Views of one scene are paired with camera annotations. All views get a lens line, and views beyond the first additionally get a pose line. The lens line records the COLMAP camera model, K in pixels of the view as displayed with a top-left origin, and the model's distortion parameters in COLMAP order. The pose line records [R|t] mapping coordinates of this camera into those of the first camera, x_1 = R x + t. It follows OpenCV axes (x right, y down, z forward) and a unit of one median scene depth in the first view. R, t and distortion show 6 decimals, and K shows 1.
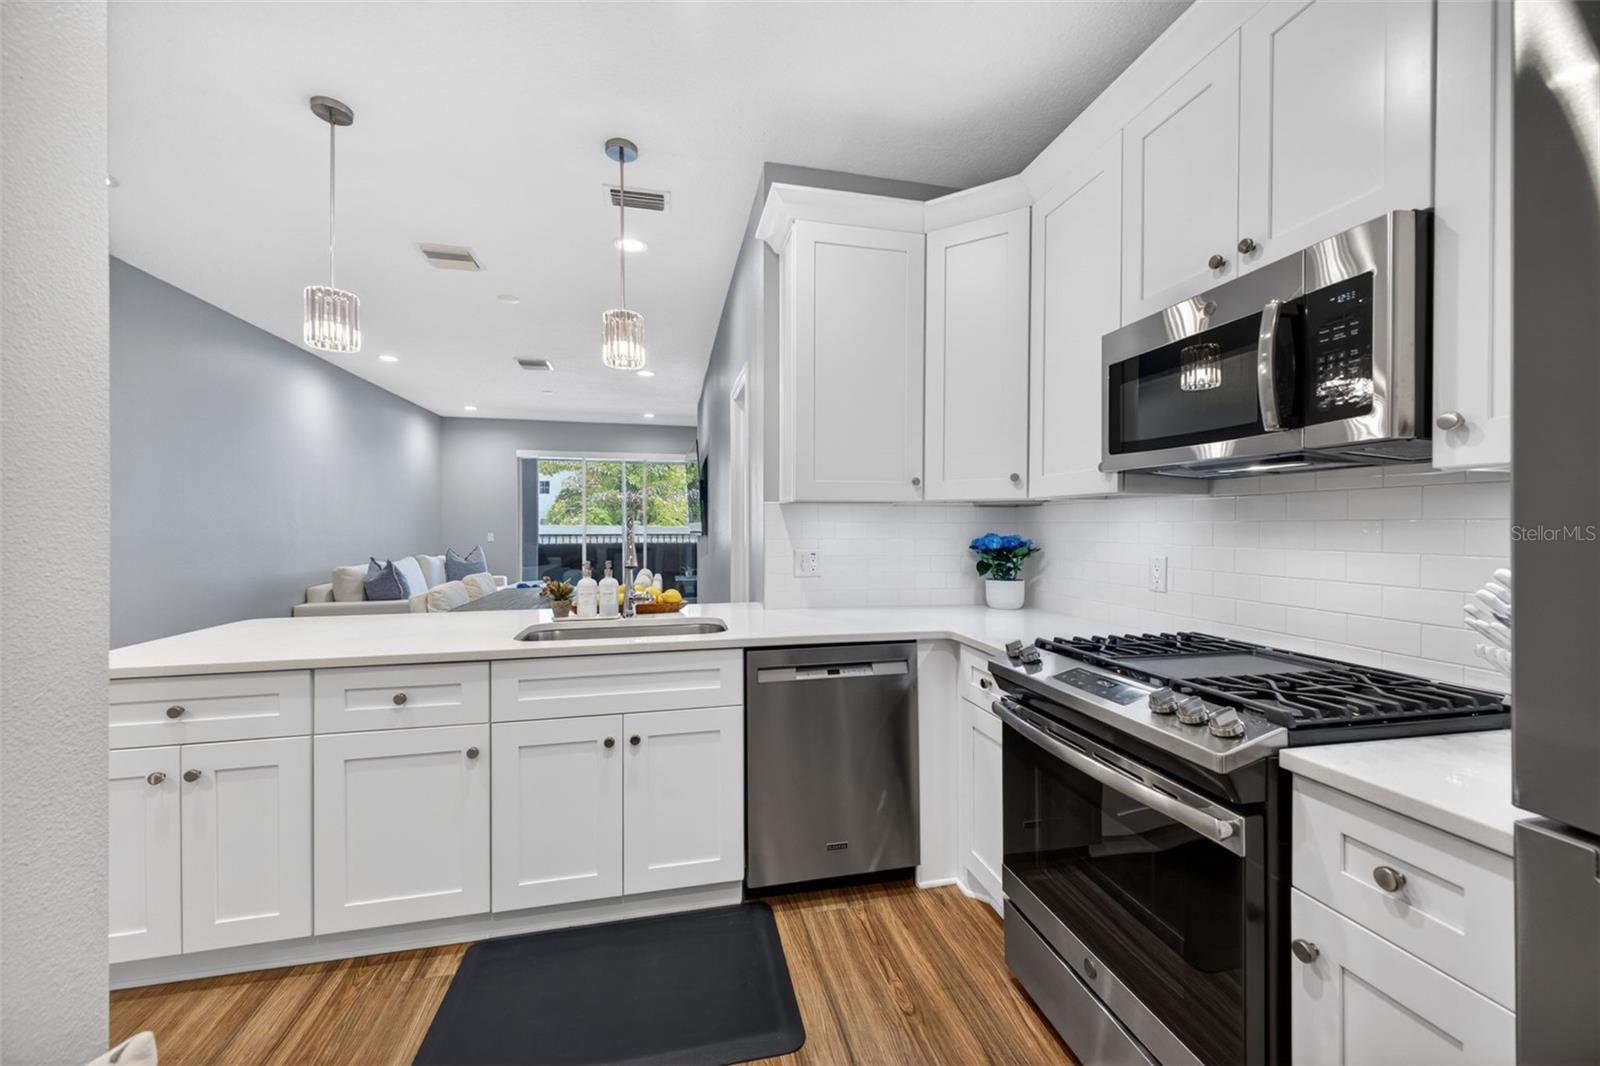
lens RADIAL K [[633.1, 0, 806.8], [0, 633.1, 526.0], [0, 0, 1]] dist [0.013318, -0.001390]
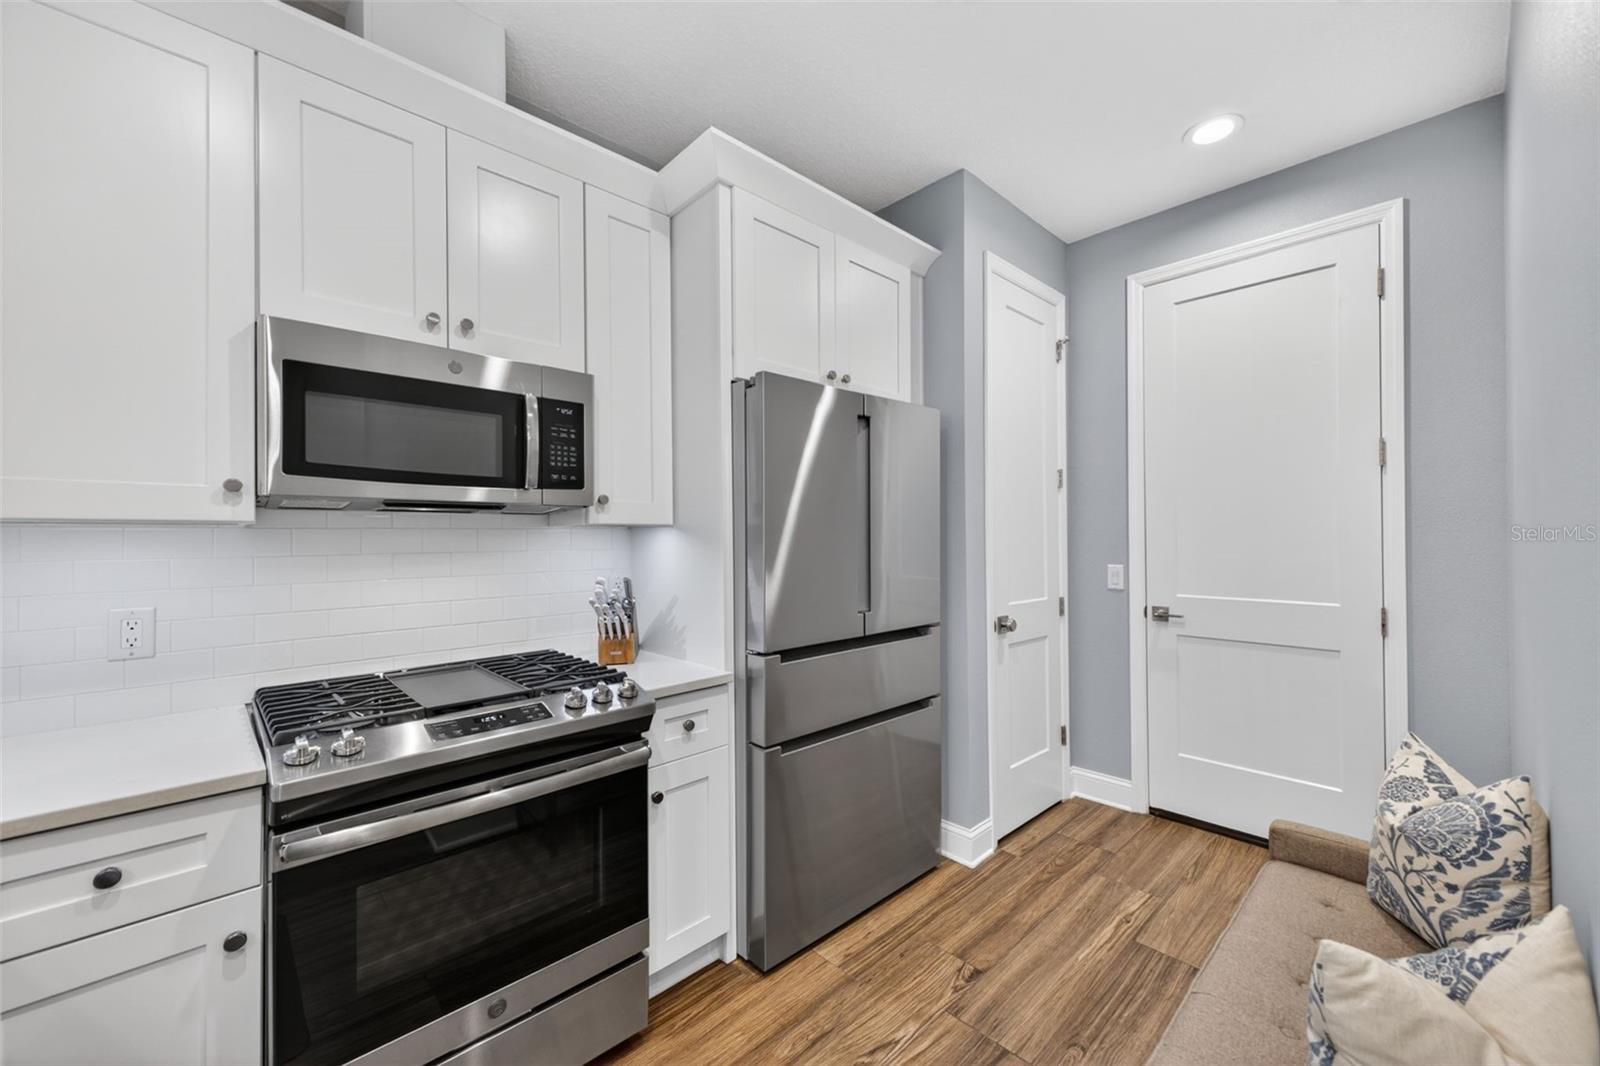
lens RADIAL K [[633.1, 0, 805.8], [0, 633.1, 528.0], [0, 0, 1]] dist [0.013318, -0.001390]
pose [[-0.509103, 0.017450, 0.860529, -0.445778], [0.010529, 0.999846, -0.014046, -0.023523], [-0.860641, 0.001910, -0.509208, 0.714277]]
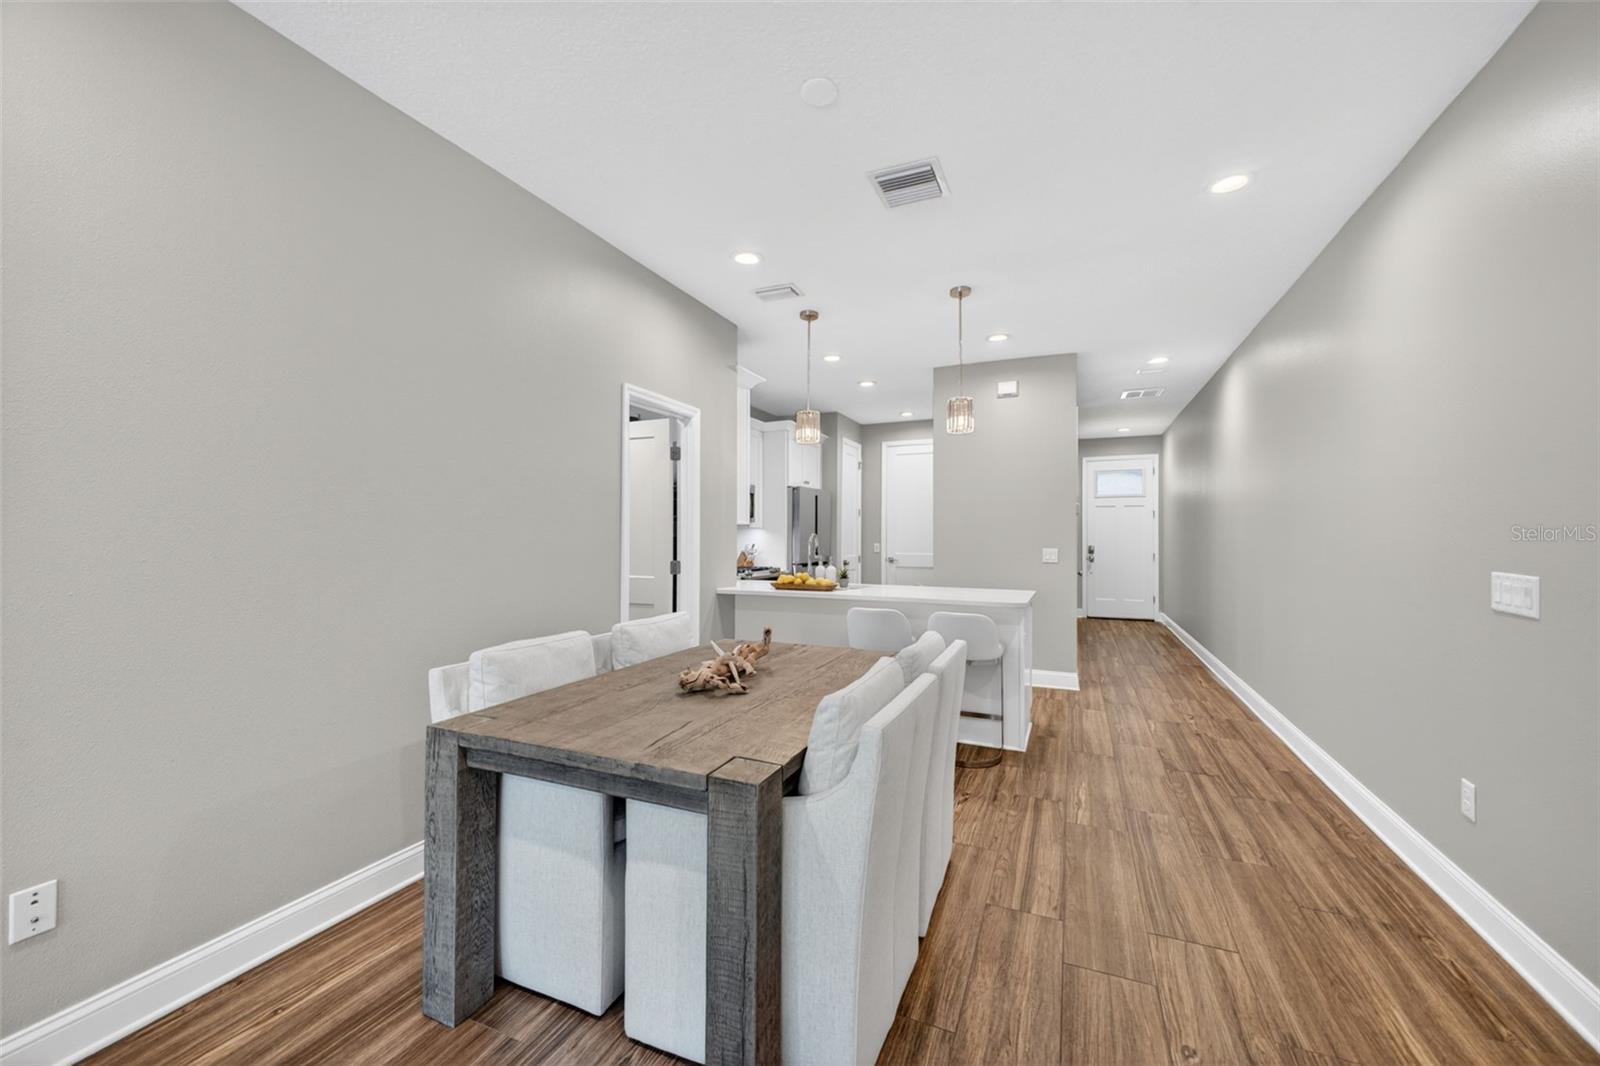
lens RADIAL K [[633.1, 0, 806.0], [0, 633.1, 524.7], [0, 0, 1]] dist [0.013318, -0.001390]
pose [[-0.805815, 0.011625, 0.592054, -1.596374], [0.000071, 0.999809, -0.019535, 0.004179], [-0.592168, -0.015699, -0.805662, 2.908873]]
